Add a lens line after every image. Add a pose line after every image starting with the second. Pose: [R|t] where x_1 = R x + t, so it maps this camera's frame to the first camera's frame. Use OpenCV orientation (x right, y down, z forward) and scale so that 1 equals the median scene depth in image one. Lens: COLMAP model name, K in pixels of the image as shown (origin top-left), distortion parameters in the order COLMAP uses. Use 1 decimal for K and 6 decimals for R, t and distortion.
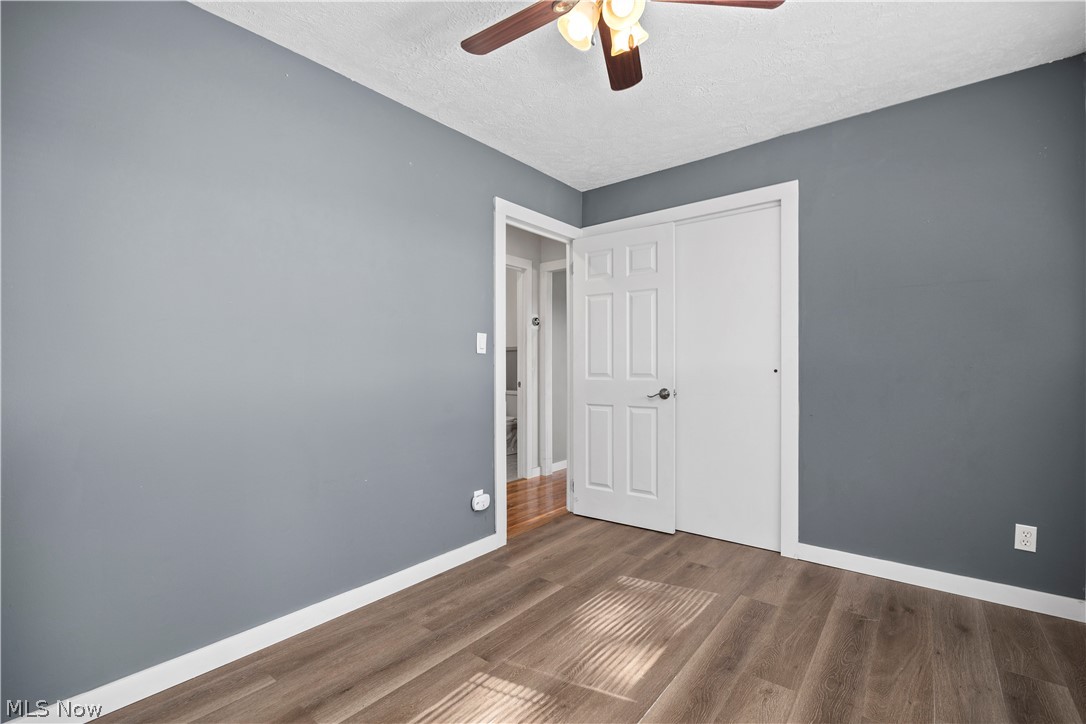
lens RADIAL K [[485.3, 0, 548.0], [0, 485.3, 367.6], [0, 0, 1]] dist [-0.017407, 0.000360]
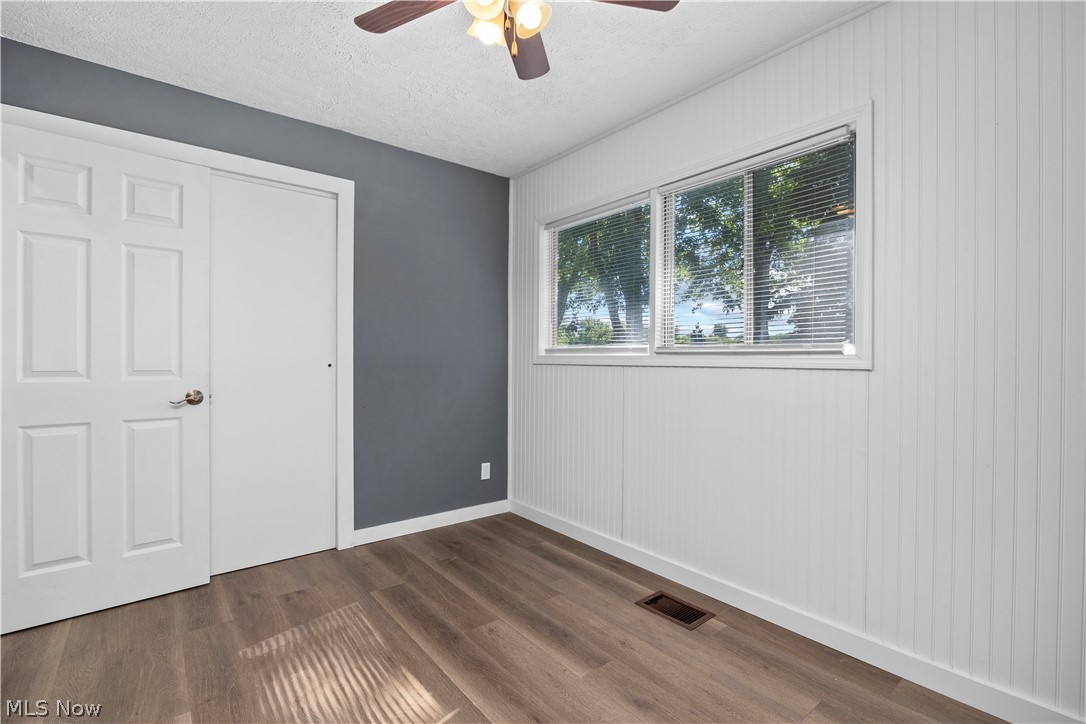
lens RADIAL K [[508.2, 0, 543.0], [0, 508.2, 362.0], [0, 0, 1]] dist [-0.013706, 0.000305]
pose [[0.185250, 0.002981, 0.982687, -0.510539], [-0.000567, 0.999996, -0.002927, 0.003043], [-0.982691, -0.000015, 0.185251, 0.424558]]
